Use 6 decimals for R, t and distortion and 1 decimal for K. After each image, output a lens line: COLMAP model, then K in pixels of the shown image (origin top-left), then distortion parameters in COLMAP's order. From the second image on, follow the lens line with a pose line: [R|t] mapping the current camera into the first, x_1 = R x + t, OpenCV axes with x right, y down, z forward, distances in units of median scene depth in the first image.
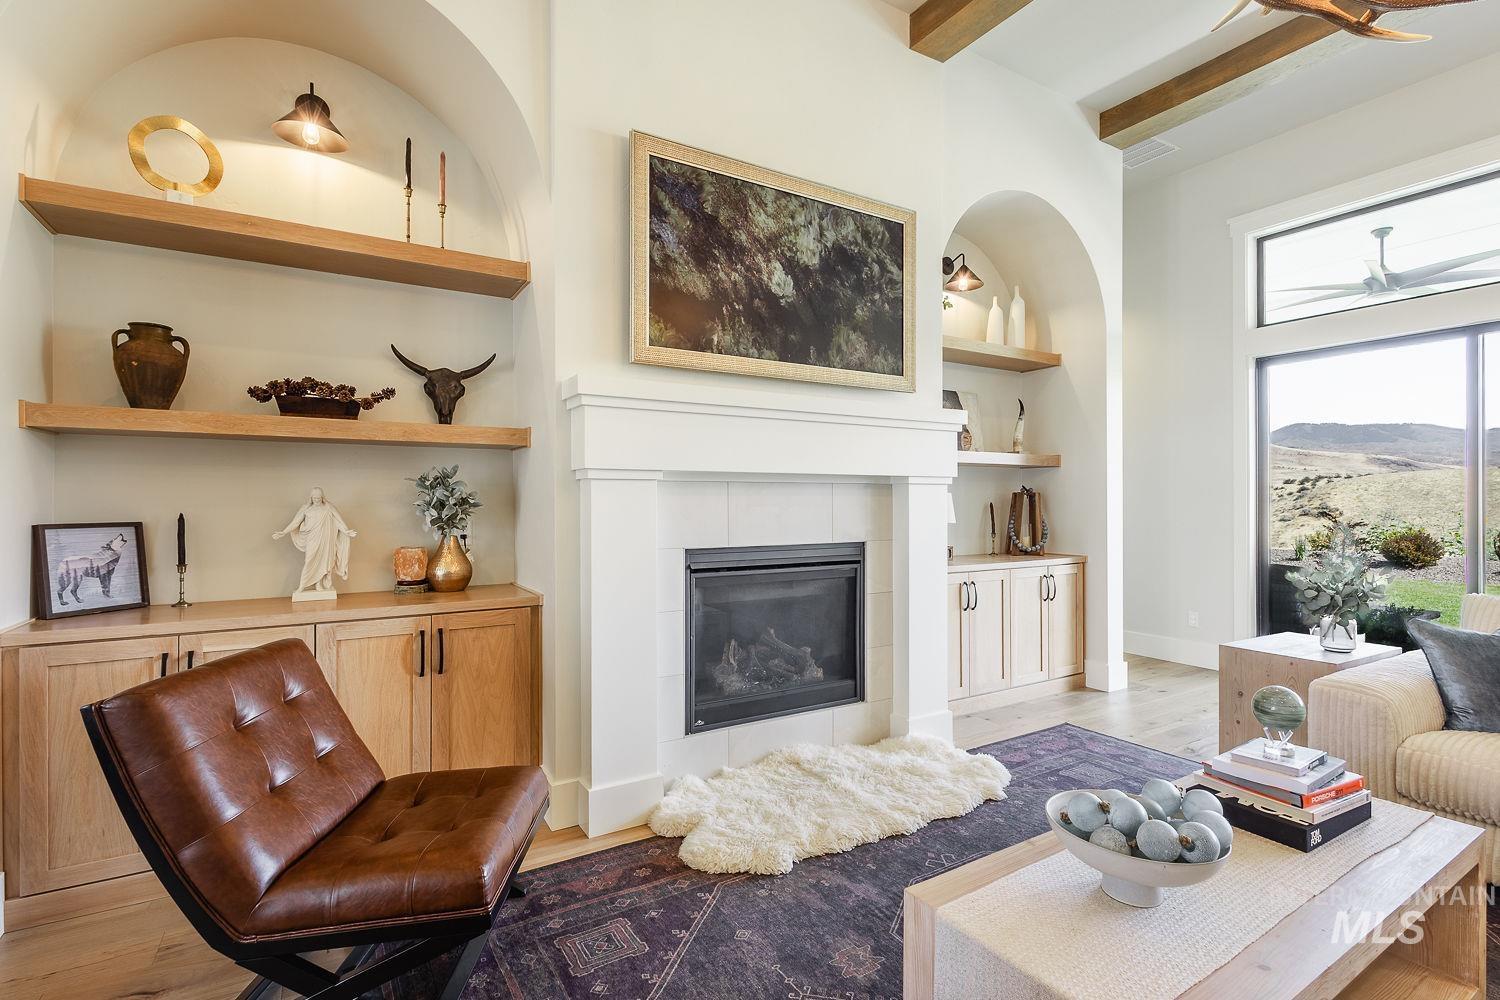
lens RADIAL K [[693.3, 0, 758.9], [0, 693.3, 499.0], [0, 0, 1]] dist [0.009142, -0.003644]
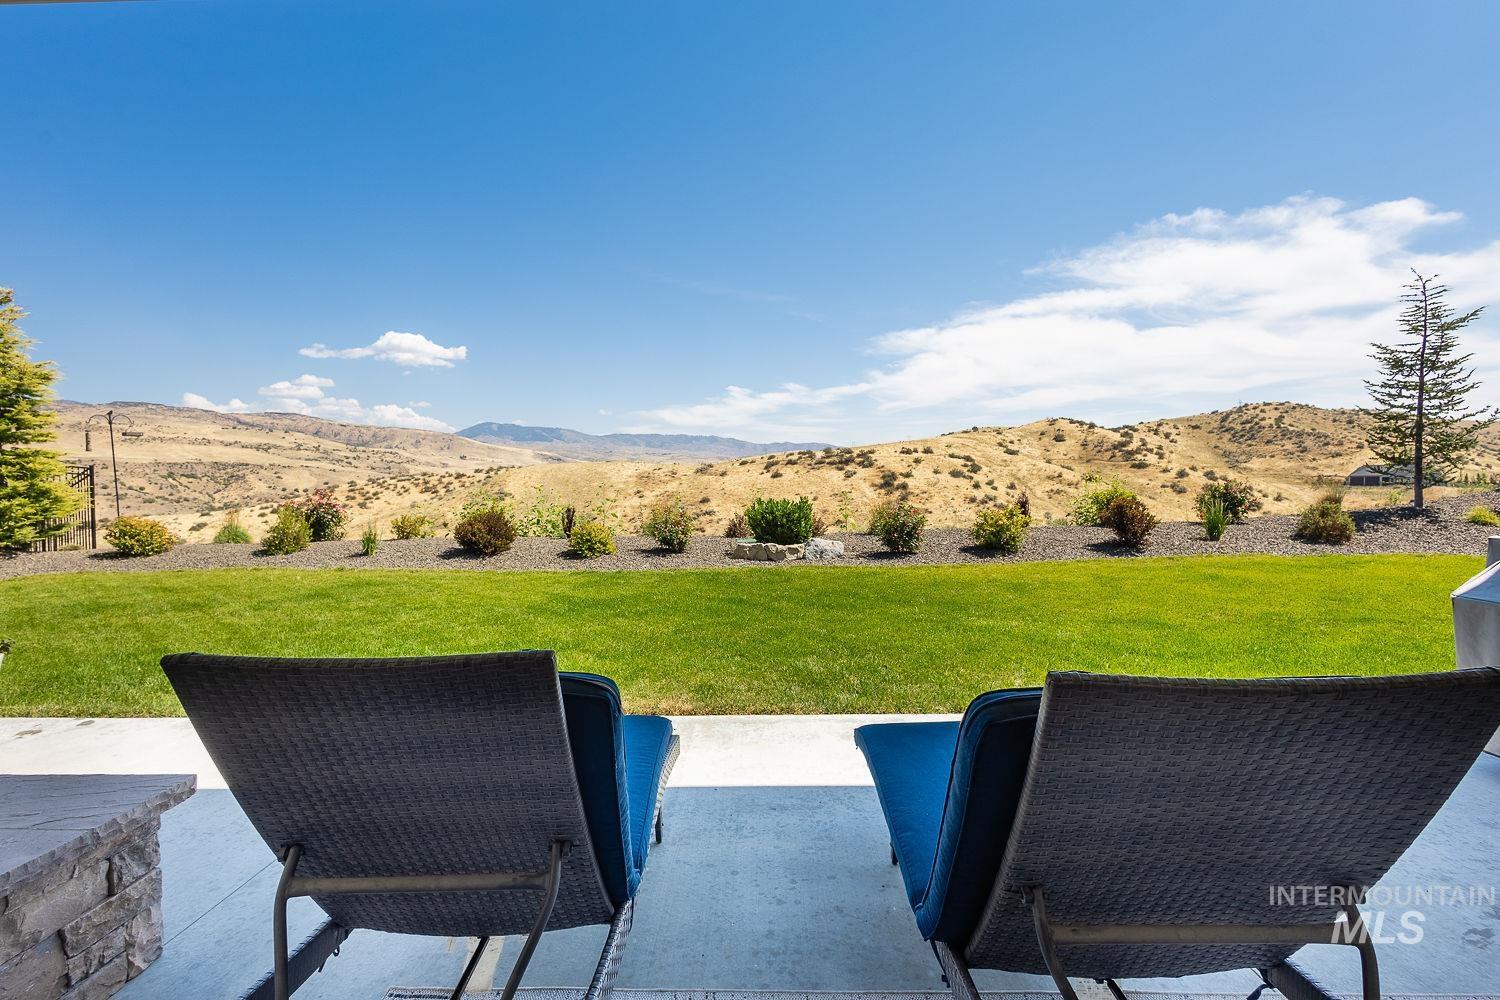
lens RADIAL K [[693.3, 0, 741.8], [0, 693.3, 501.0], [0, 0, 1]] dist [0.009142, -0.003644]
pose [[0.537776, -0.023473, 0.842761, 1.614375], [0.007524, 0.999706, 0.023043, 0.073764], [-0.843054, -0.006051, 0.537795, 1.206510]]
